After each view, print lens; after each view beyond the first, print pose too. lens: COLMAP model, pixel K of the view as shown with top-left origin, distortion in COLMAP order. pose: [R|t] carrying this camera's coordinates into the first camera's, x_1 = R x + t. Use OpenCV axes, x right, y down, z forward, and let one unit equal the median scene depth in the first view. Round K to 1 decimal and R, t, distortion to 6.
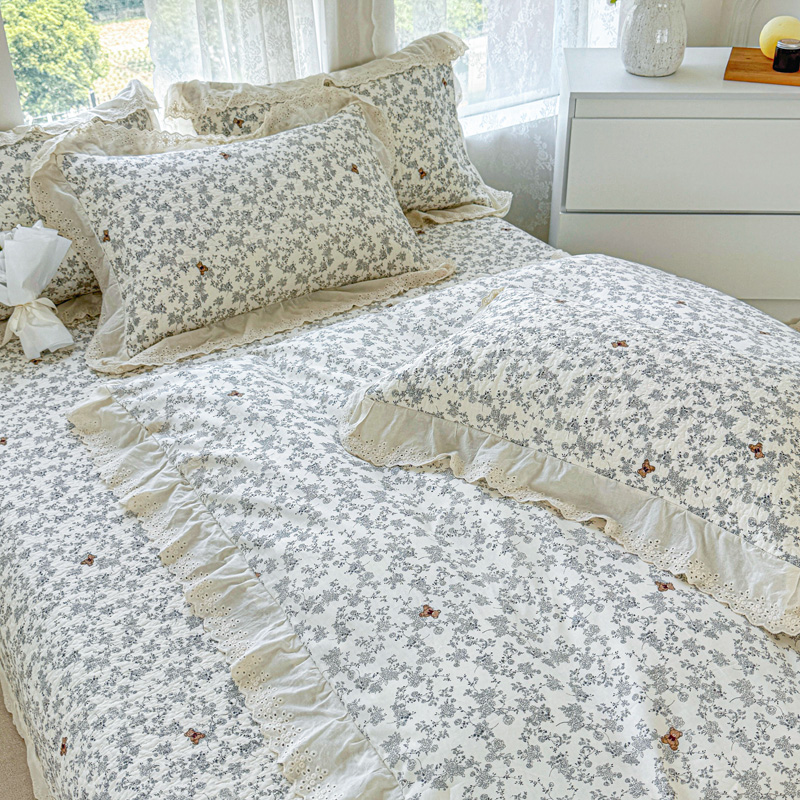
lens RADIAL K [[1069.2, 0, 400.0], [0, 1069.2, 400.0], [0, 0, 1]] dist [0.218216, -0.547710]
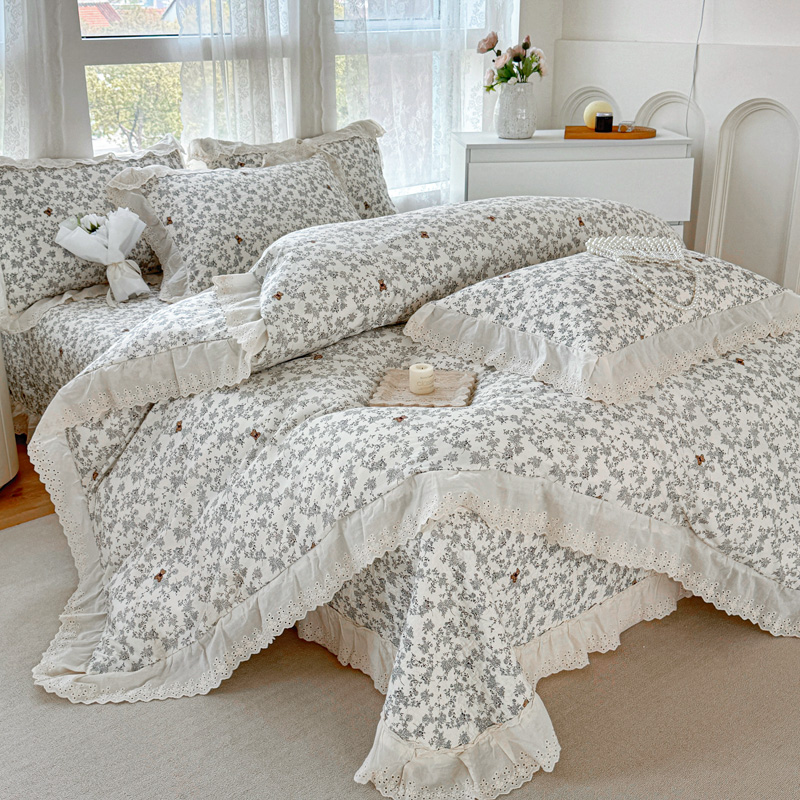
lens RADIAL K [[1069.2, 0, 400.0], [0, 1069.2, 400.0], [0, 0, 1]] dist [0.218216, -0.547710]
pose [[0.984944, -0.046890, 0.166394, -0.216223], [0.081333, 0.975023, -0.206677, 0.394188], [-0.152547, 0.217098, 0.964157, -0.367745]]
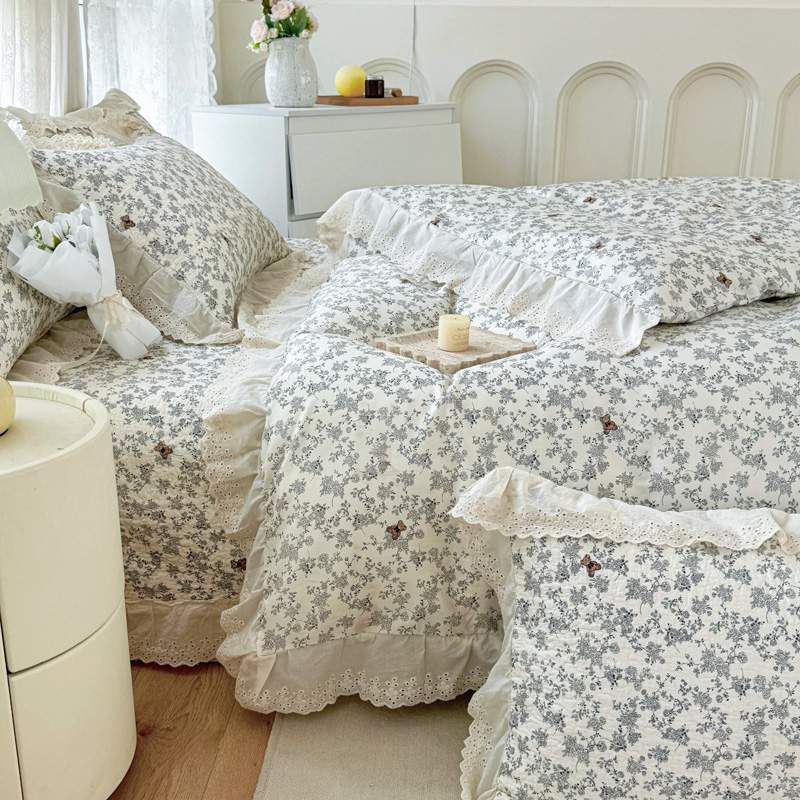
lens RADIAL K [[1033.6, 0, 380.0], [0, 1033.6, 391.3], [0, 0, 1]] dist [0.411938, -1.273727]
pose [[0.575944, -0.231251, 0.784099, -0.846663], [0.430753, 0.901047, -0.050659, 0.103474], [-0.694795, 0.366929, 0.618565, 0.369867]]
